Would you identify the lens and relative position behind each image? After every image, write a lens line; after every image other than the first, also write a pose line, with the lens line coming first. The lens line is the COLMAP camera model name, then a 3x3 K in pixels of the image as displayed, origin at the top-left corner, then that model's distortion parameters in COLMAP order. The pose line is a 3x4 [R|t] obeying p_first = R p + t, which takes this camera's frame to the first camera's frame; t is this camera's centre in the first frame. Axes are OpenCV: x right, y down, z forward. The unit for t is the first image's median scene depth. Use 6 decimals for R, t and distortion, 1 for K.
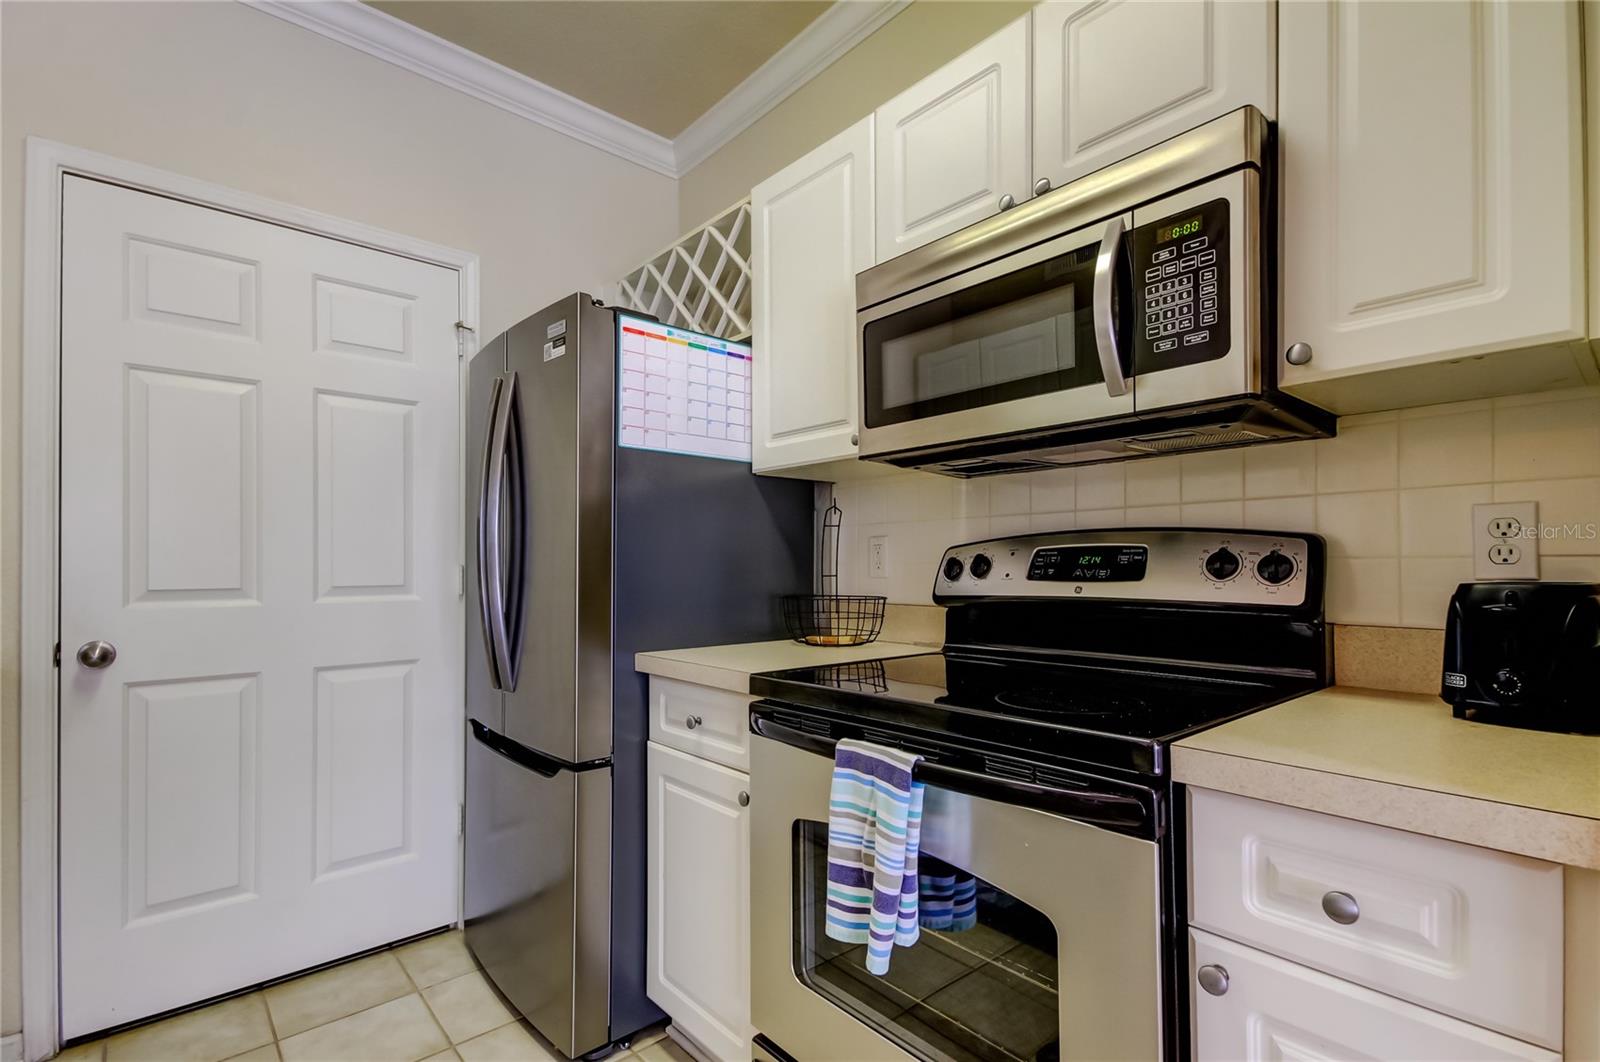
lens RADIAL K [[733.7, 0, 811.8], [0, 733.7, 563.7], [0, 0, 1]] dist [0.002259, 0.000020]
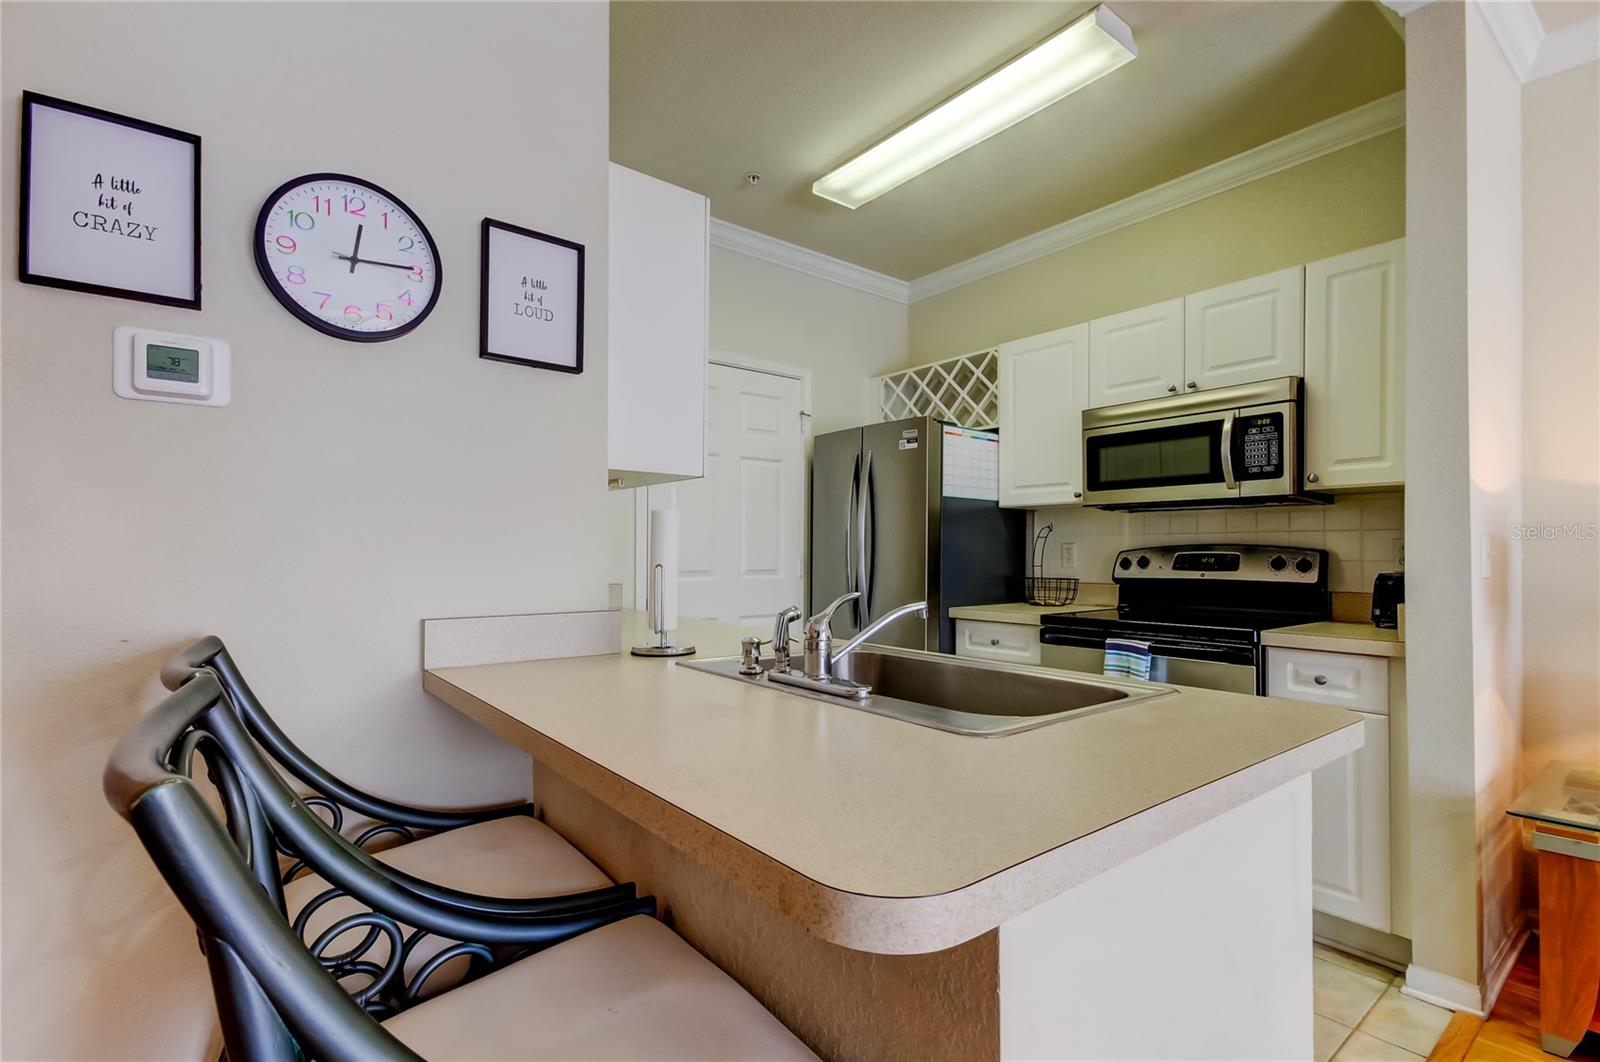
lens RADIAL K [[735.5, 0, 802.7], [0, 735.5, 547.5], [0, 0, 1]] dist [-0.001502, -0.000291]
pose [[0.998478, 0.007129, -0.054692, -0.593810], [-0.007248, 0.999972, -0.001979, -0.026984], [0.054677, 0.002372, 0.998501, -1.017553]]
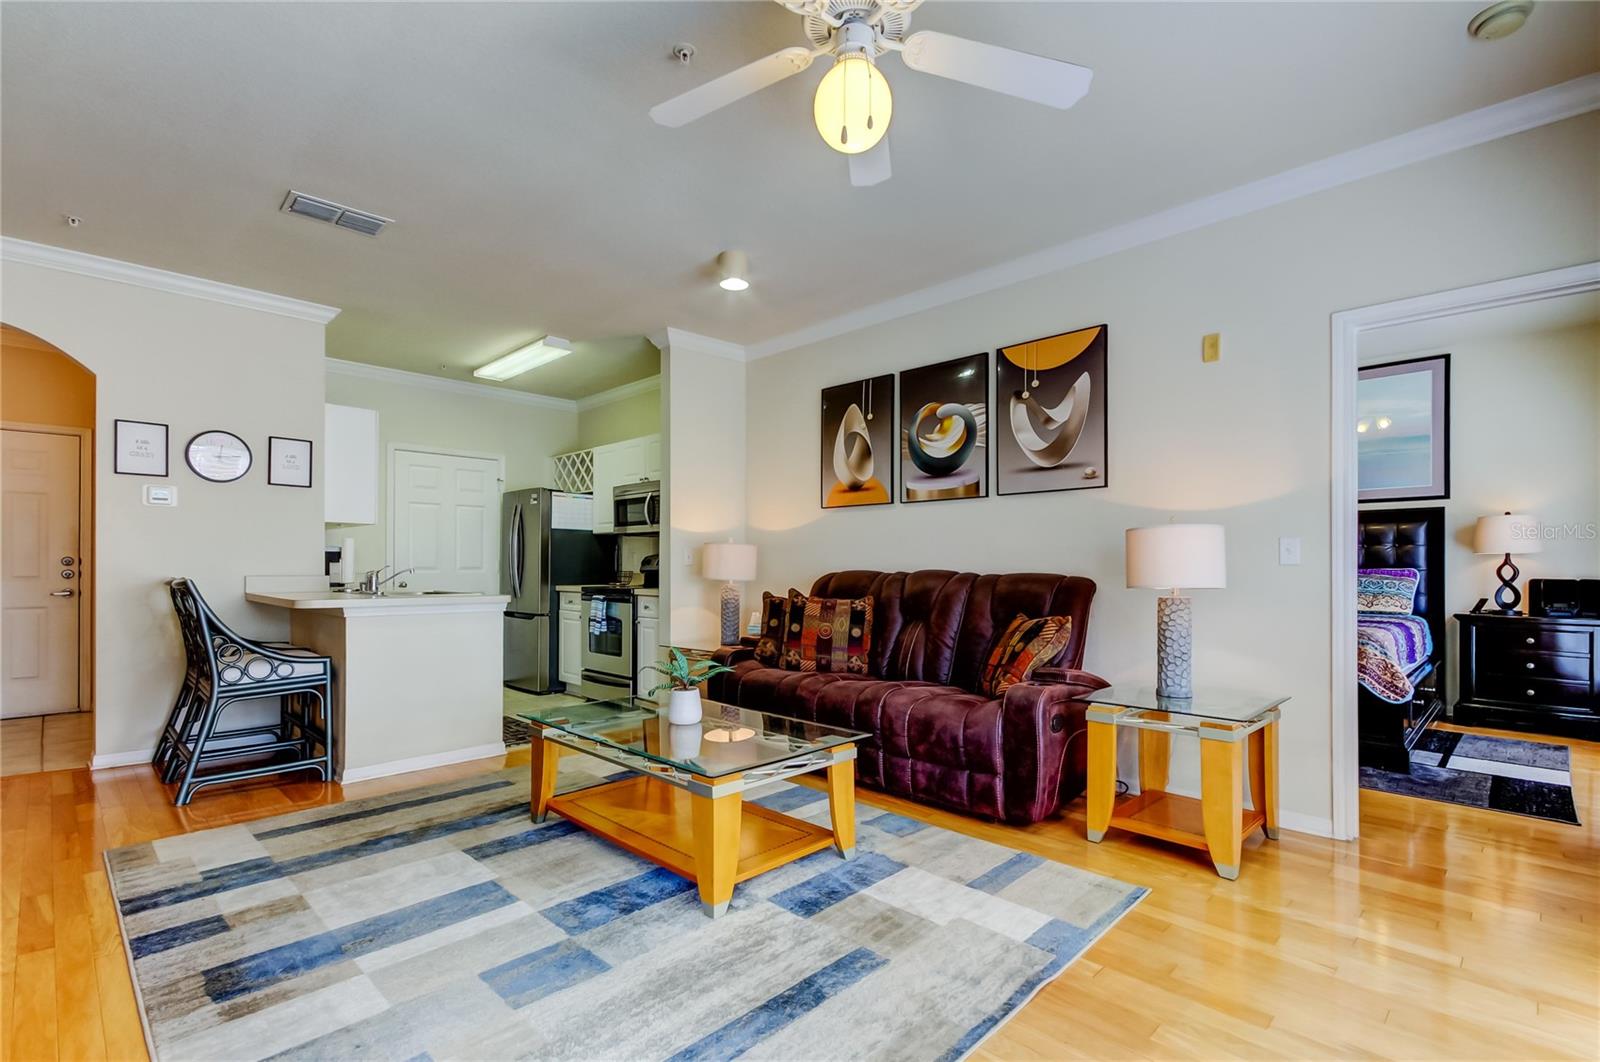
lens RADIAL K [[736.2, 0, 801.1], [0, 736.2, 570.9], [0, 0, 1]] dist [-0.002684, -0.000484]
pose [[0.998750, 0.007637, 0.049404, 0.908683], [-0.008105, 0.999924, 0.009291, 0.007512], [-0.049329, -0.009679, 0.998736, -3.092651]]
